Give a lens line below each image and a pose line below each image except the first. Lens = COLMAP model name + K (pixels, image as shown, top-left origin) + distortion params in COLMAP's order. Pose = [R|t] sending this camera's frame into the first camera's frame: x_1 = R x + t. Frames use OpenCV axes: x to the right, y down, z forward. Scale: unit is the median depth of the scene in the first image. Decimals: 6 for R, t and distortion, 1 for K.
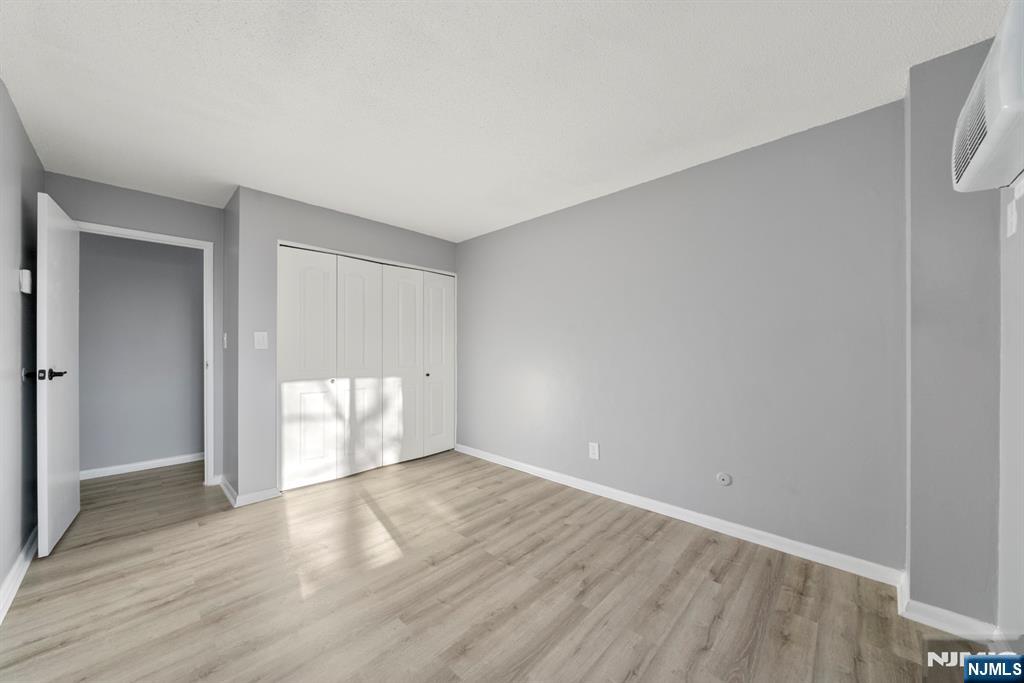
lens RADIAL K [[363.2, 0, 505.8], [0, 363.2, 344.3], [0, 0, 1]] dist [0.000144, 0.000128]
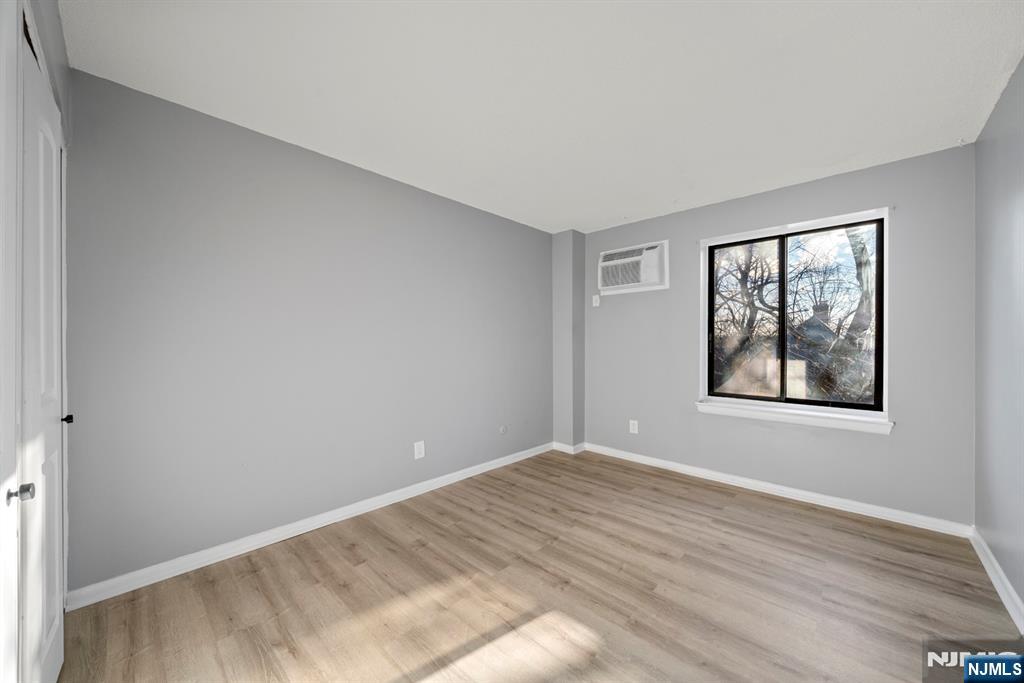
lens RADIAL K [[373.5, 0, 509.2], [0, 373.5, 342.8], [0, 0, 1]] dist [-0.002512, 0.000093]
pose [[-0.009329, 0.003181, 0.999951, -0.937835], [-0.016718, 0.999855, -0.003336, 0.007369], [-0.999817, -0.016748, -0.009275, 0.959646]]
